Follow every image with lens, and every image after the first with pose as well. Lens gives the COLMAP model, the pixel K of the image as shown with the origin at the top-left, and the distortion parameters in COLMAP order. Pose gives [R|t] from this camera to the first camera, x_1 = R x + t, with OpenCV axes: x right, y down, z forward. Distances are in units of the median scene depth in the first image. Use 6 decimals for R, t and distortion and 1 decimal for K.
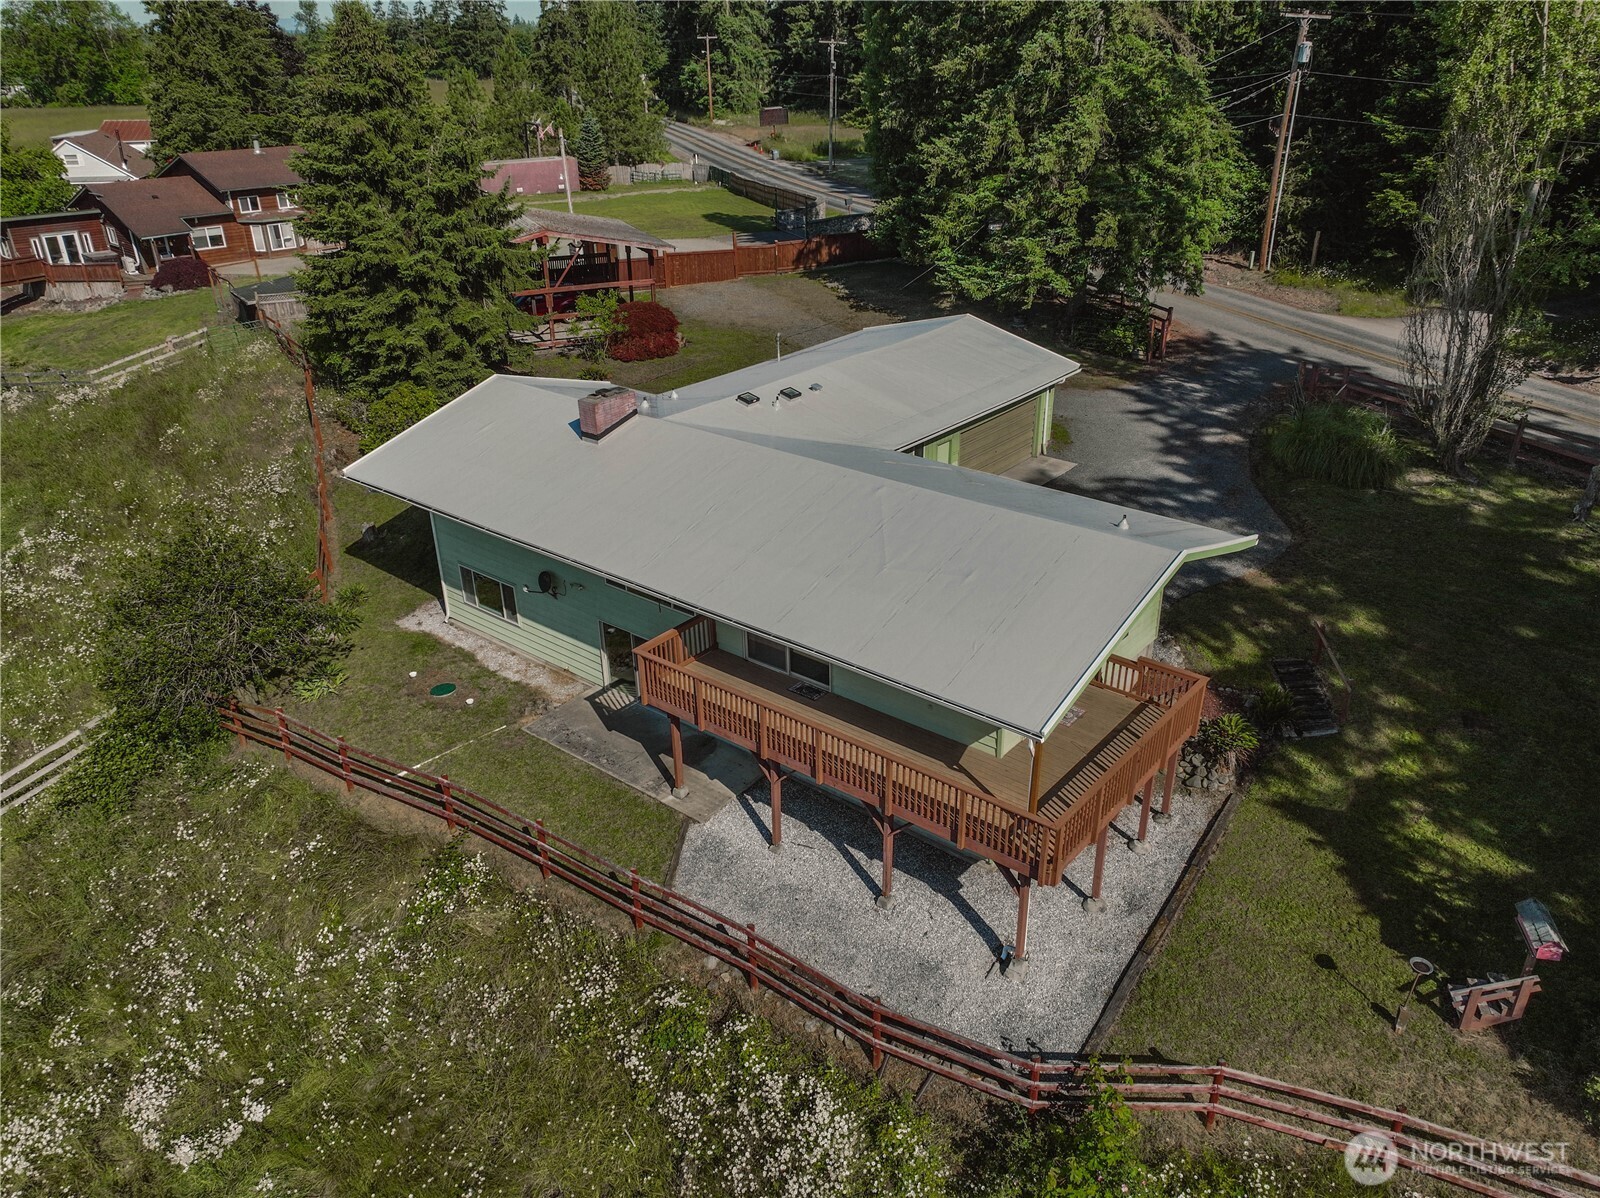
lens RADIAL K [[1142.9, 0, 800.0], [0, 1142.9, 599.0], [0, 0, 1]] dist [-0.003831, 0.015358]
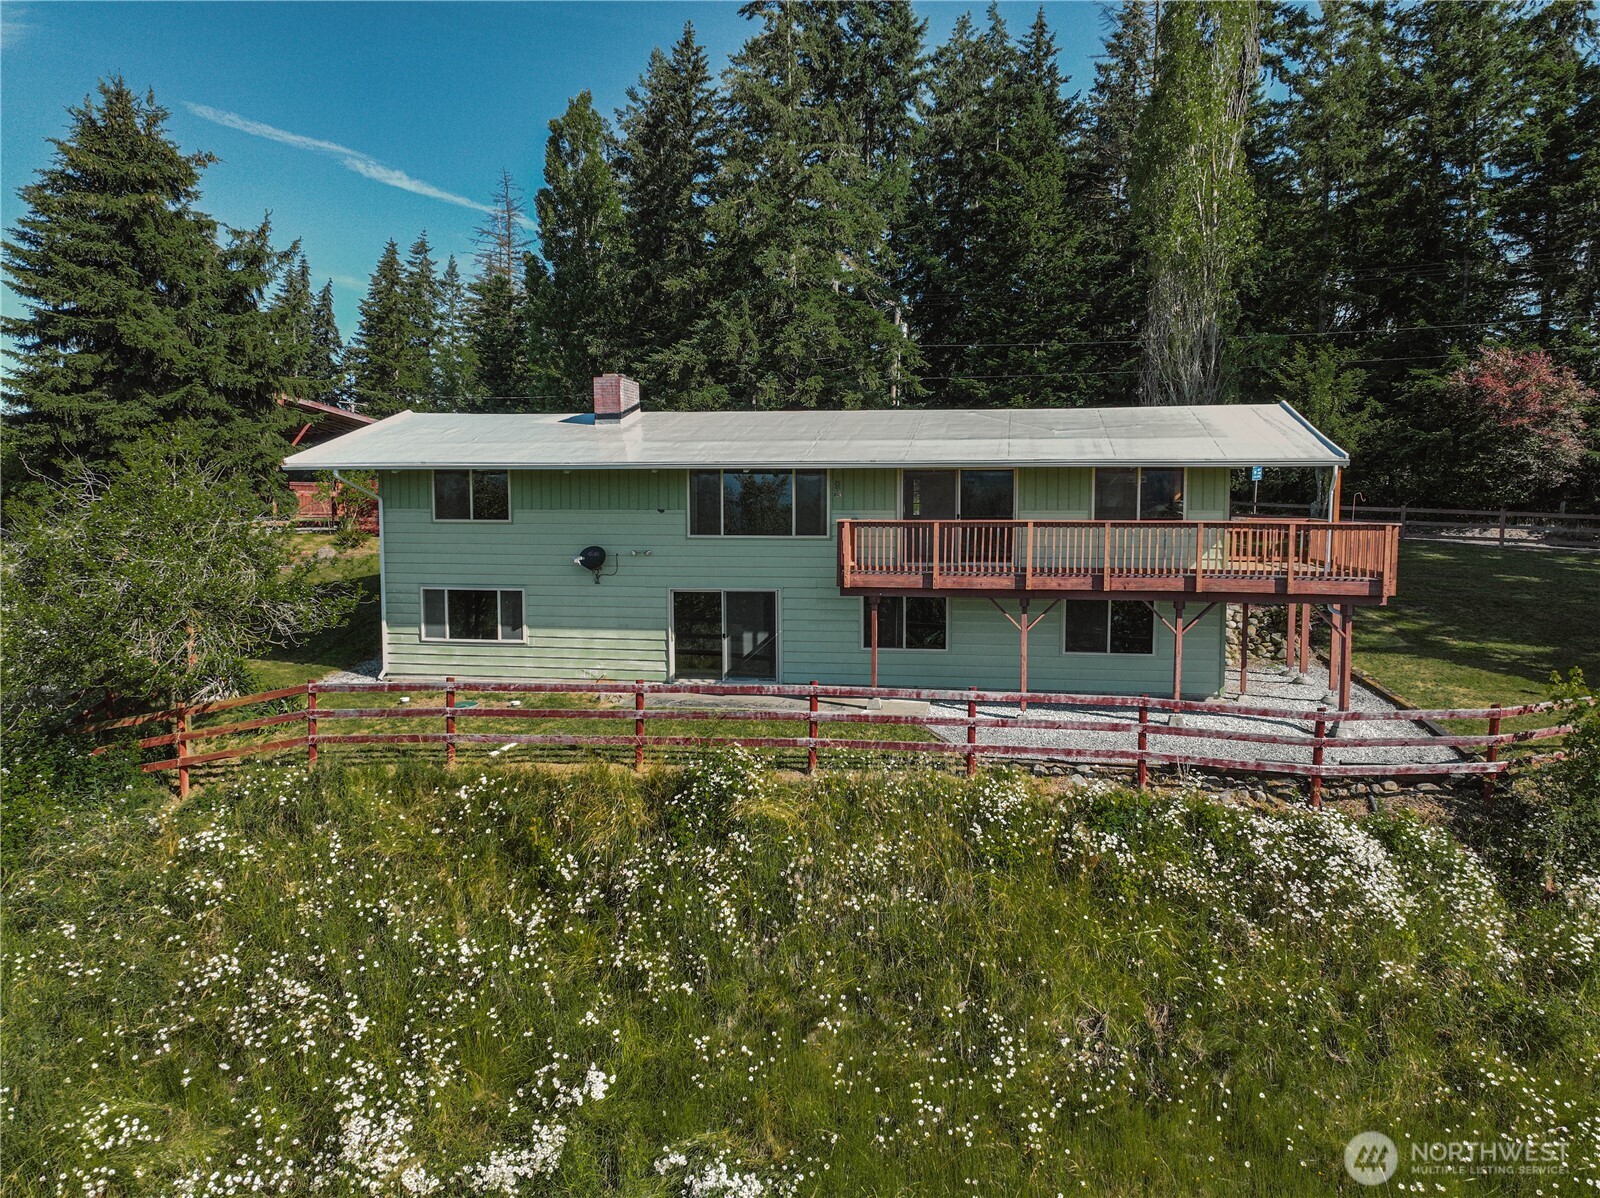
lens RADIAL K [[1142.9, 0, 800.0], [0, 1142.9, 599.0], [0, 0, 1]] dist [-0.003831, 0.015358]
pose [[0.877700, -0.022697, 0.478673, -0.268550], [0.196615, 0.927988, -0.316514, 0.168838], [-0.437019, 0.371919, 0.818957, 0.139182]]
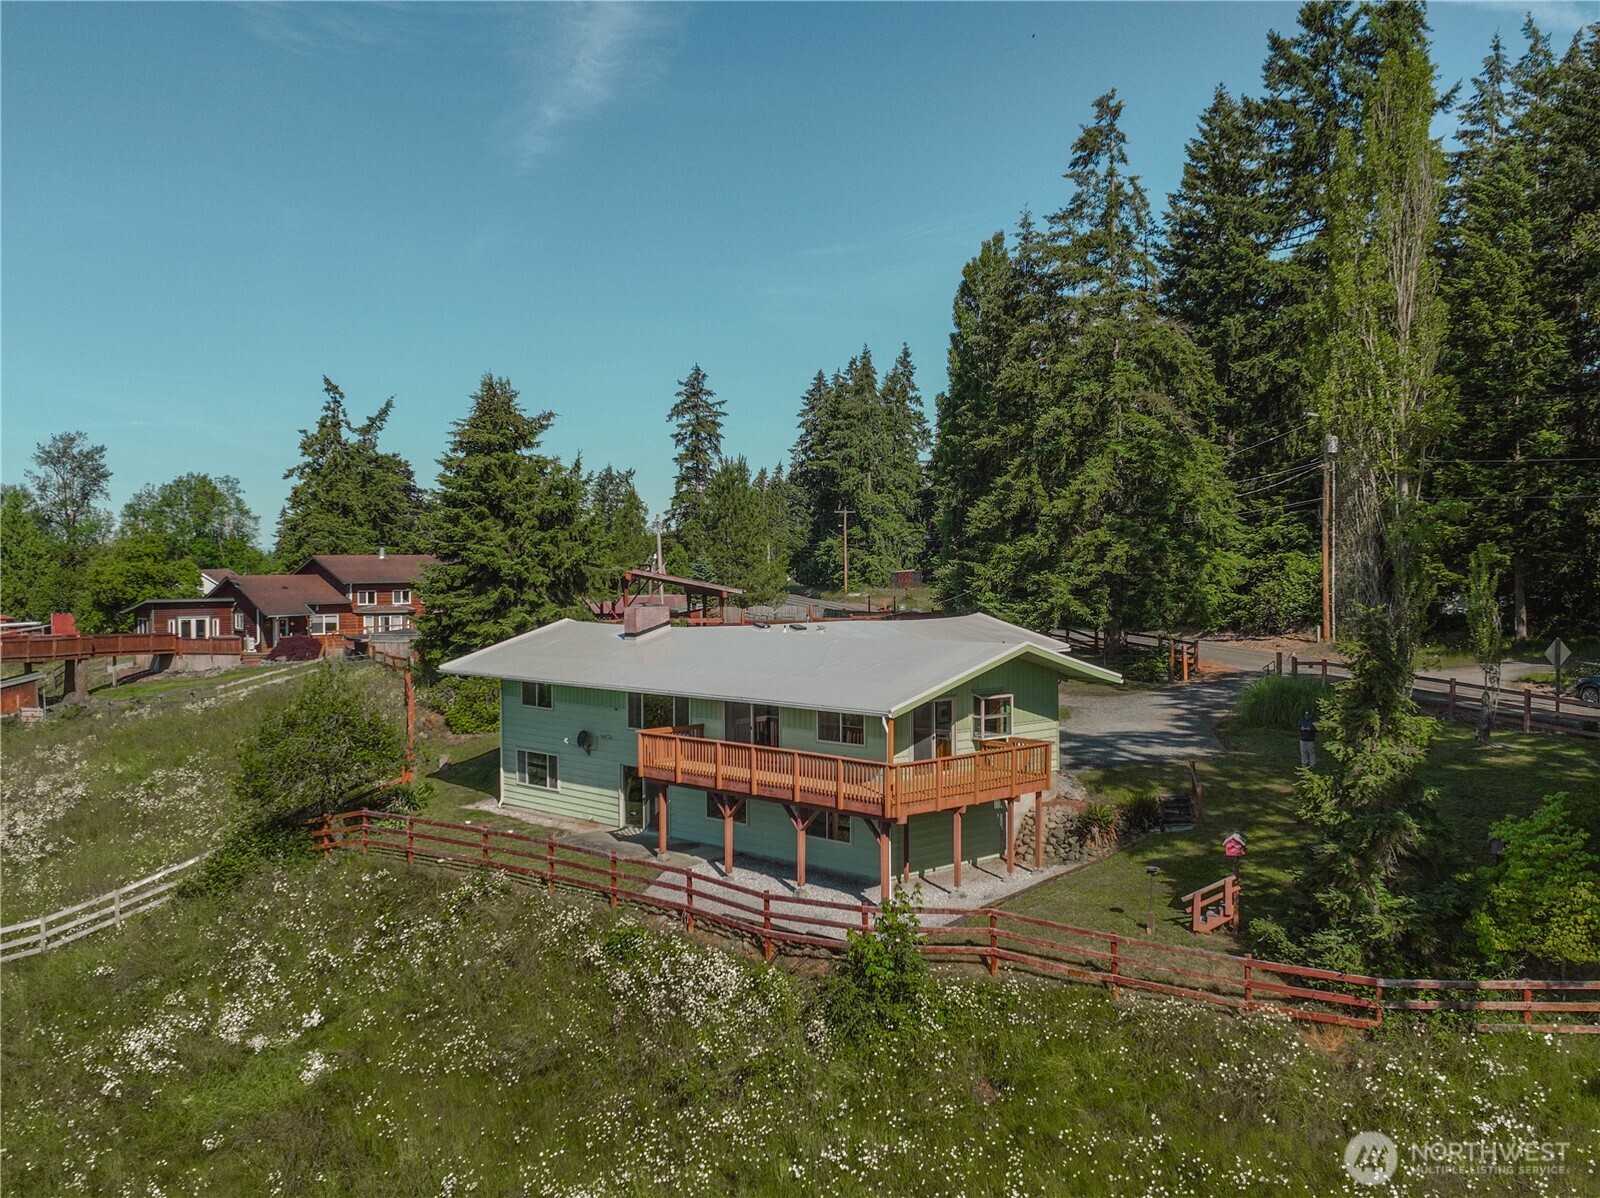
lens RADIAL K [[1499.6, 0, 800.0], [0, 1499.6, 599.0], [0, 0, 1]] dist [-0.003968, -0.004903]
pose [[0.992381, 0.013560, -0.122458, 0.115814], [-0.063132, 0.909491, -0.410901, 0.276154], [0.105803, 0.415502, 0.903418, -0.284540]]
